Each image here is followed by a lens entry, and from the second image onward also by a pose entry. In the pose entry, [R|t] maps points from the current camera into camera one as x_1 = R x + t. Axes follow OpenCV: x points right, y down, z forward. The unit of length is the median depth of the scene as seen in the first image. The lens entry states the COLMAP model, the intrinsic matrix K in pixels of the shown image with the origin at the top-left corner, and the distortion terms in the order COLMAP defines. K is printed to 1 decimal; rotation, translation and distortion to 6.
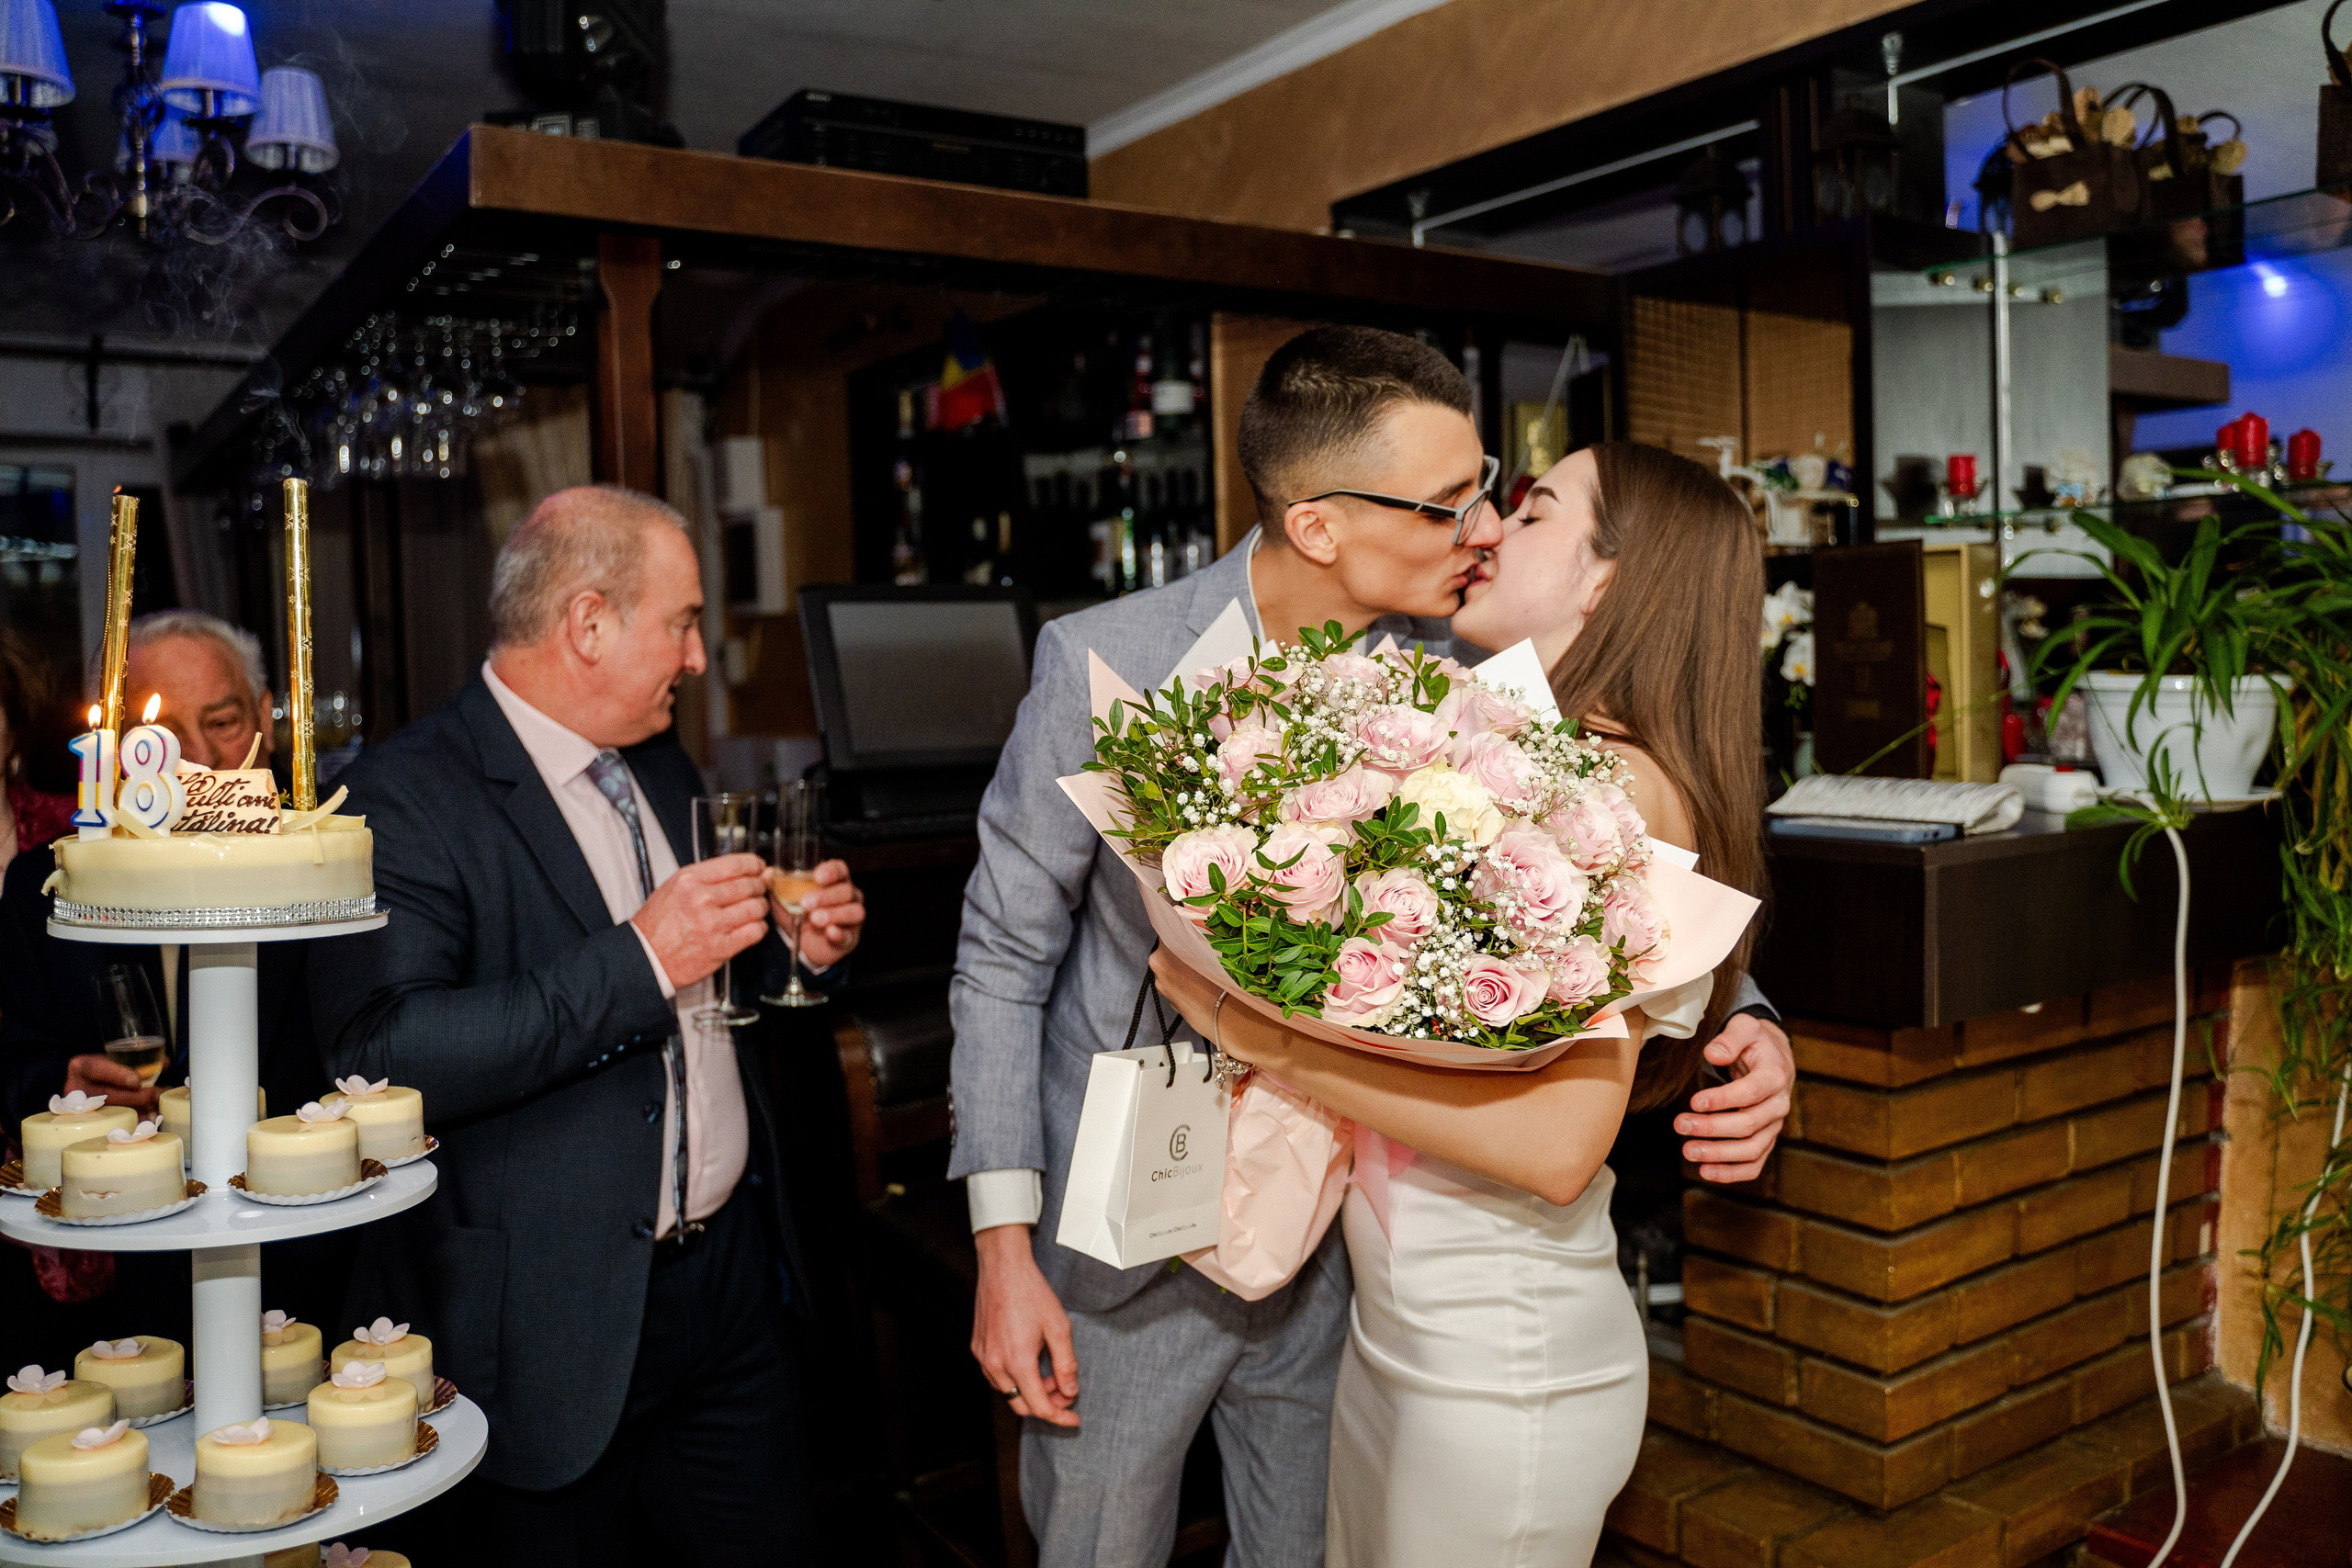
lens RADIAL K [[1913.4, 0, 1181.3], [0, 1913.4, 777.2], [0, 0, 1]] dist [-0.109838, 0.085273]
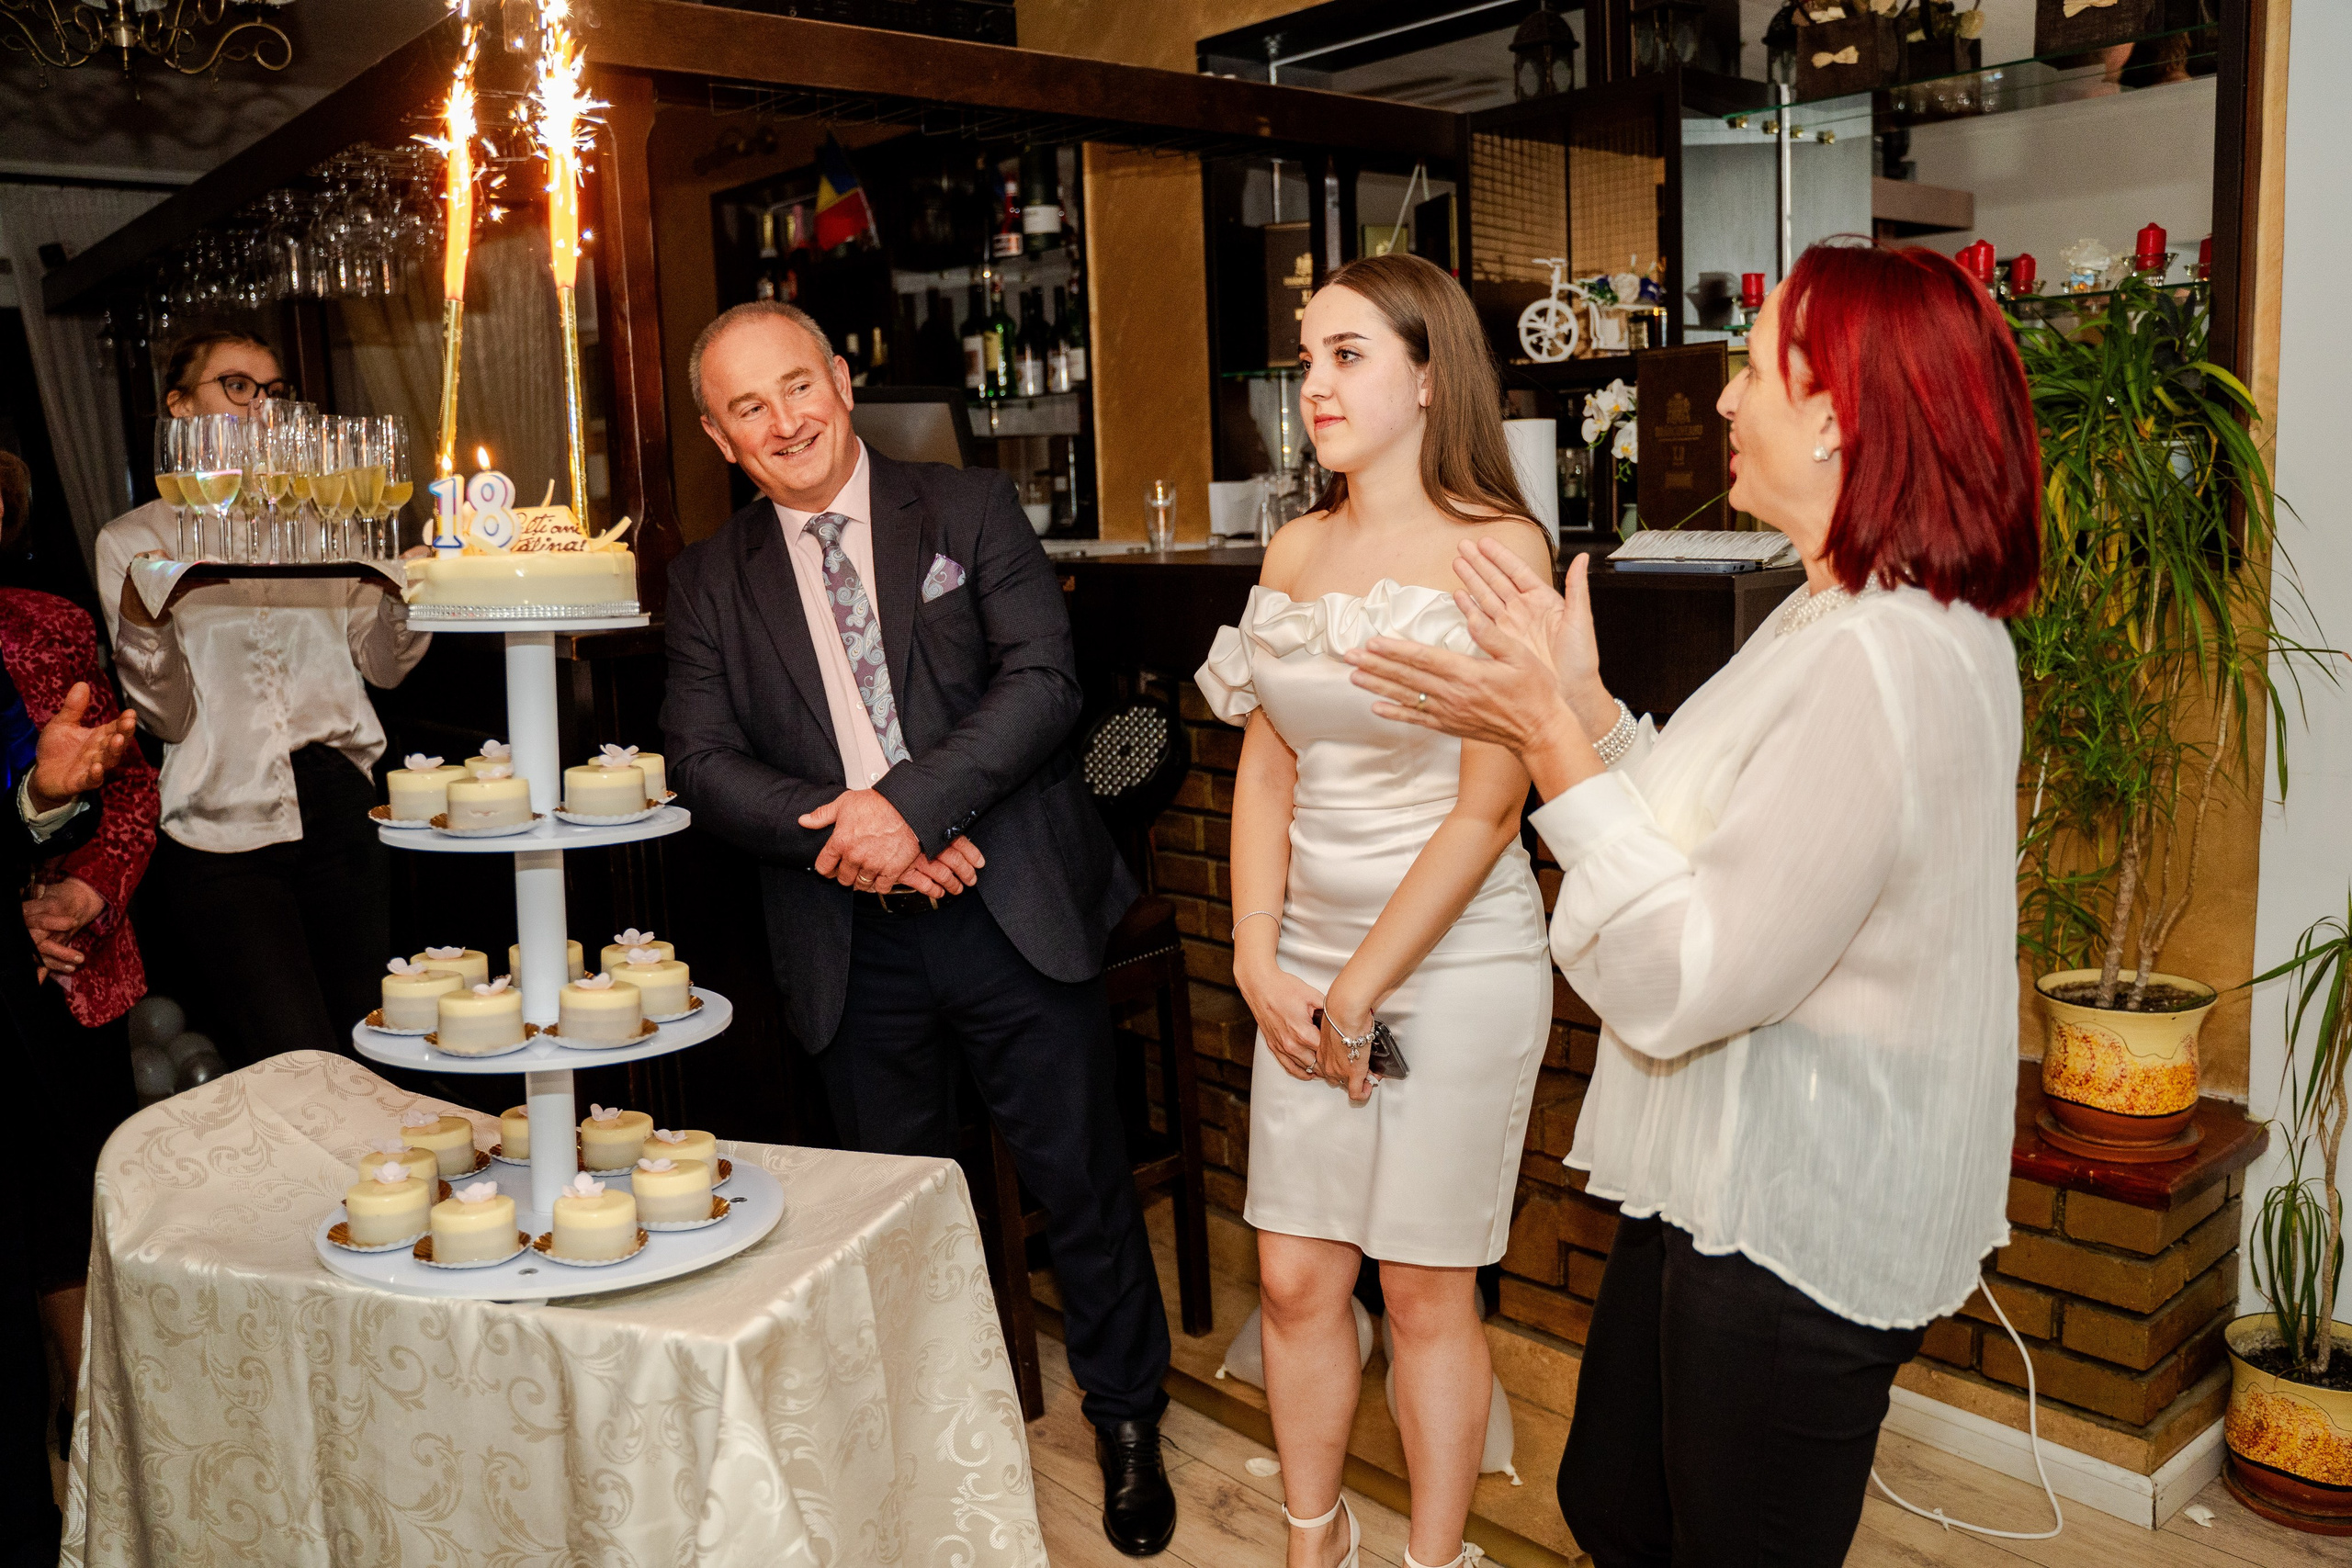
lens RADIAL K [[1913.4, 0, 1179.6], [0, 1913.4, 778.8], [0, 0, 1]] dist [-0.109838, 0.085273]
pose [[0.993366, -0.027850, 0.111572, -0.097795], [0.017429, 0.995484, 0.093313, 0.033569], [-0.113667, -0.090749, 0.989366, -0.190756]]
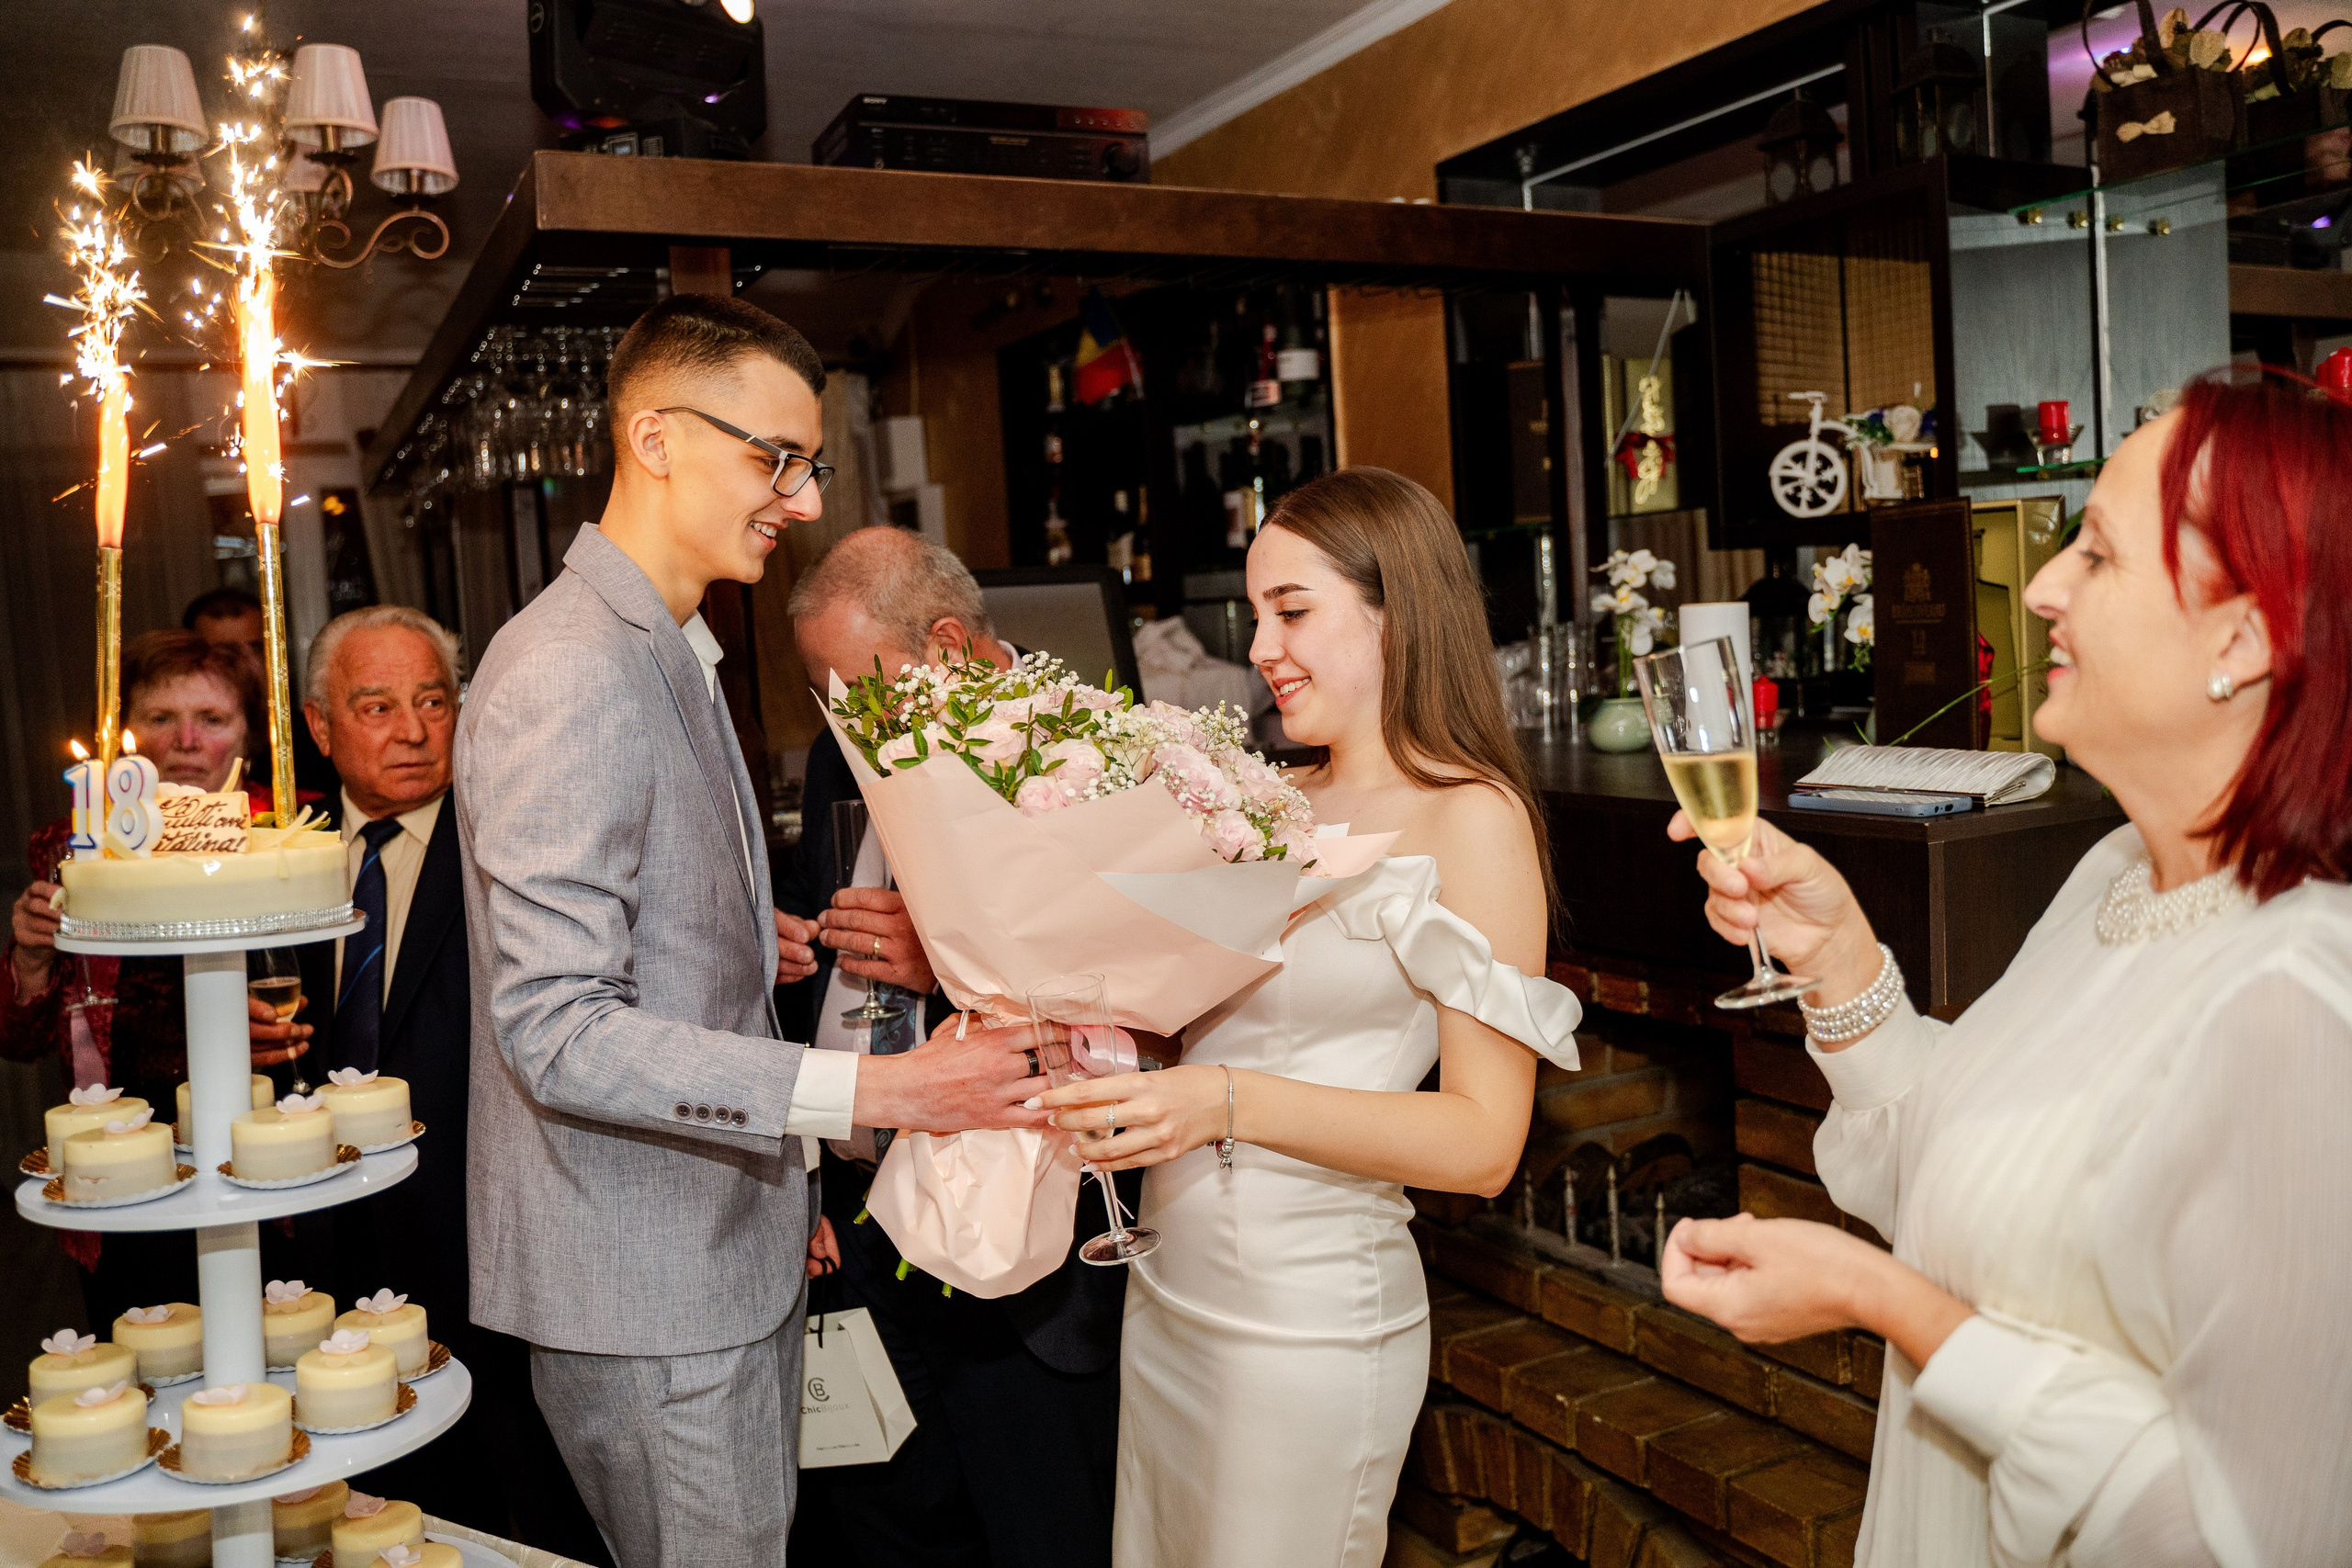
lens RADIAL K [[1913.4, 0, 1181.0], [0, 1913.4, 776.2], [0, 0, 1]] dist [-0.109838, 0.085273]
pose [[0.992564, -0.020032, -0.120067, 0.088526], [0.022869, 0.999490, 0.022296, -0.011870], [0.119559, -0.024876, 0.992515, -0.009569]]
